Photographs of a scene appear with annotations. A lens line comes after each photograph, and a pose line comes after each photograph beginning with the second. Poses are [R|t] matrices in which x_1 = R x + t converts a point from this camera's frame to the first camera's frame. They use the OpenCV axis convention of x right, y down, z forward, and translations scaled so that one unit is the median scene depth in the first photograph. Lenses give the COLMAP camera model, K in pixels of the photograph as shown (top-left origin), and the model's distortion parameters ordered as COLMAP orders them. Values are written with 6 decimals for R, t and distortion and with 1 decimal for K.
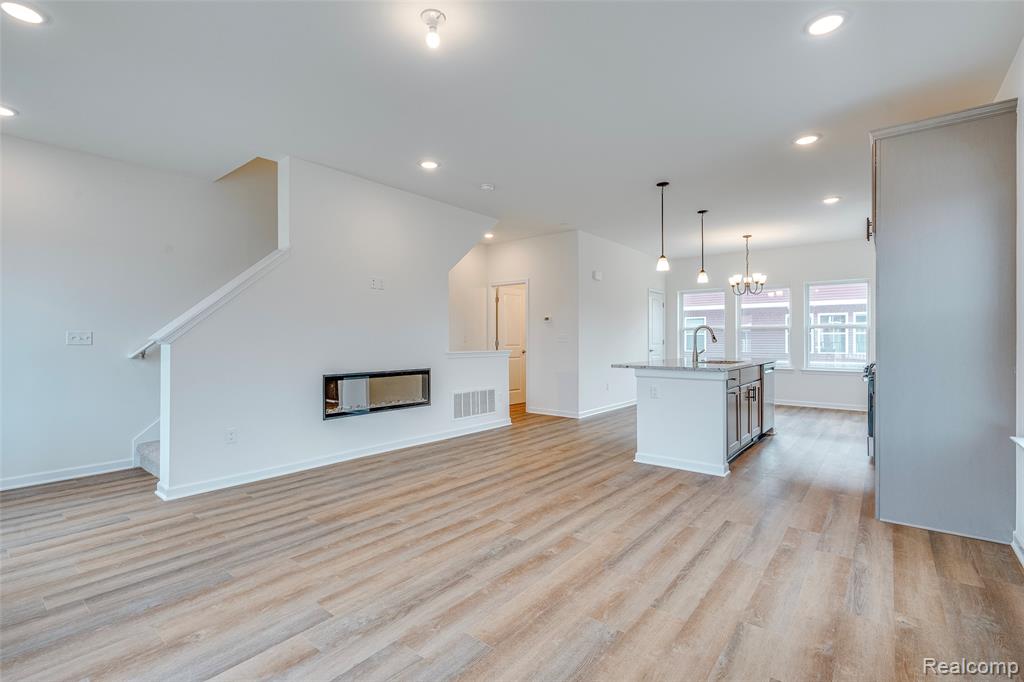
lens RADIAL K [[480.3, 0, 507.8], [0, 480.3, 335.9], [0, 0, 1]] dist [-0.000549, 0.000368]
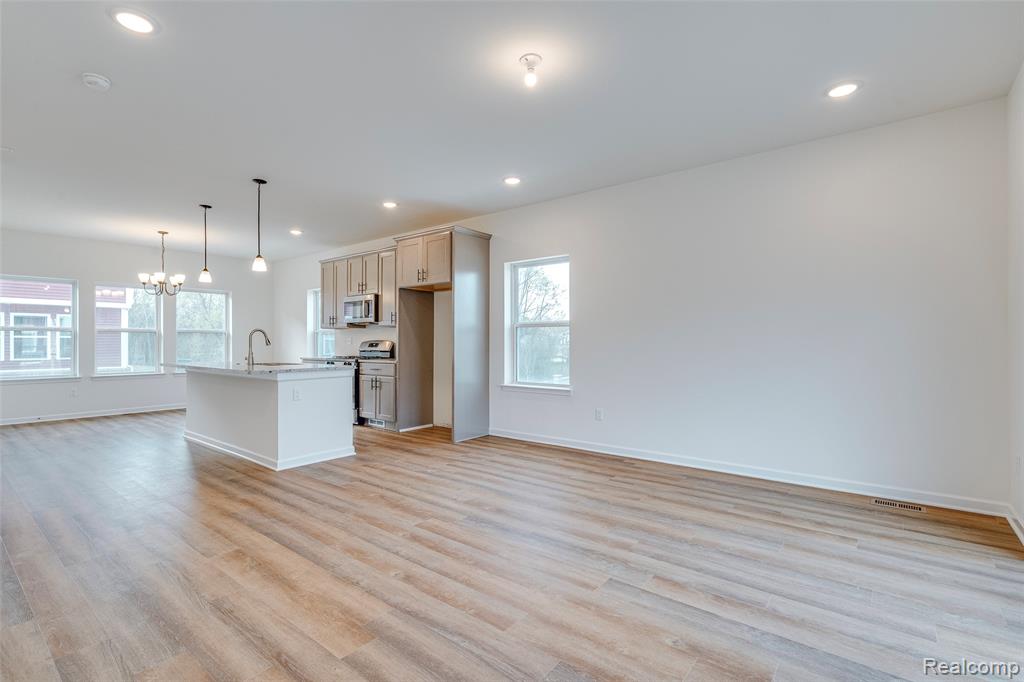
lens RADIAL K [[452.3, 0, 512.0], [0, 452.3, 341.0], [0, 0, 1]] dist [-0.001335, 0.000245]
pose [[0.001984, 0.004316, 0.999989, -0.813787], [-0.005494, 0.999976, -0.004305, 0.007643], [-0.999983, -0.005485, 0.002008, 0.690336]]
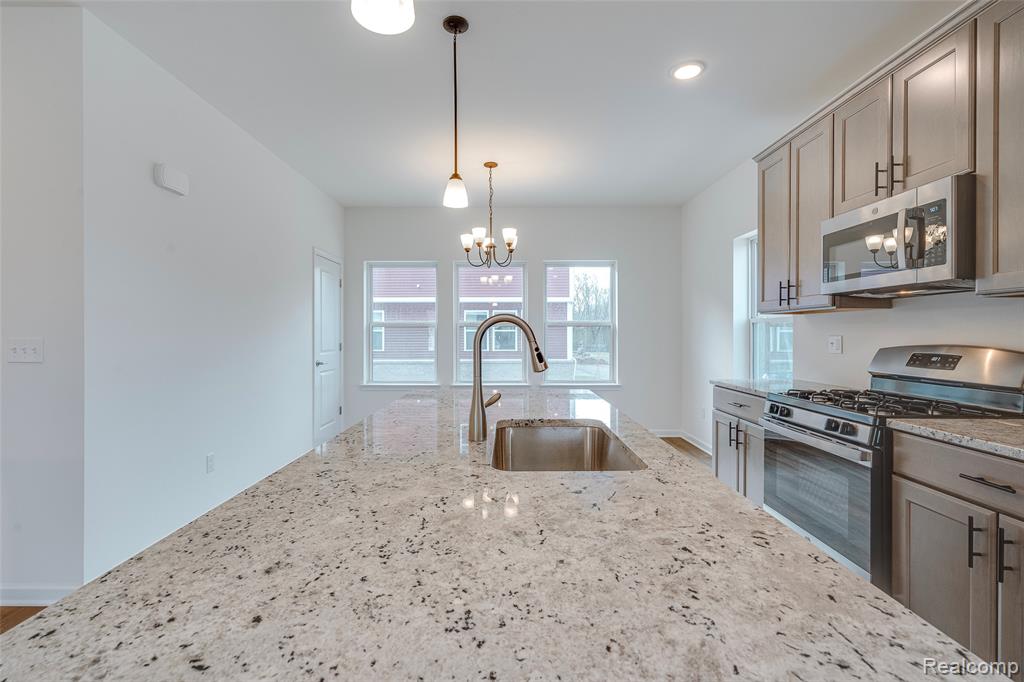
lens RADIAL K [[480.3, 0, 507.8], [0, 480.3, 335.9], [0, 0, 1]] dist [-0.000549, 0.000368]
pose [[0.786642, -0.002315, 0.617405, 0.344322], [-0.004008, 0.999953, 0.008856, -0.016745], [-0.617396, -0.009441, 0.786596, 1.154056]]
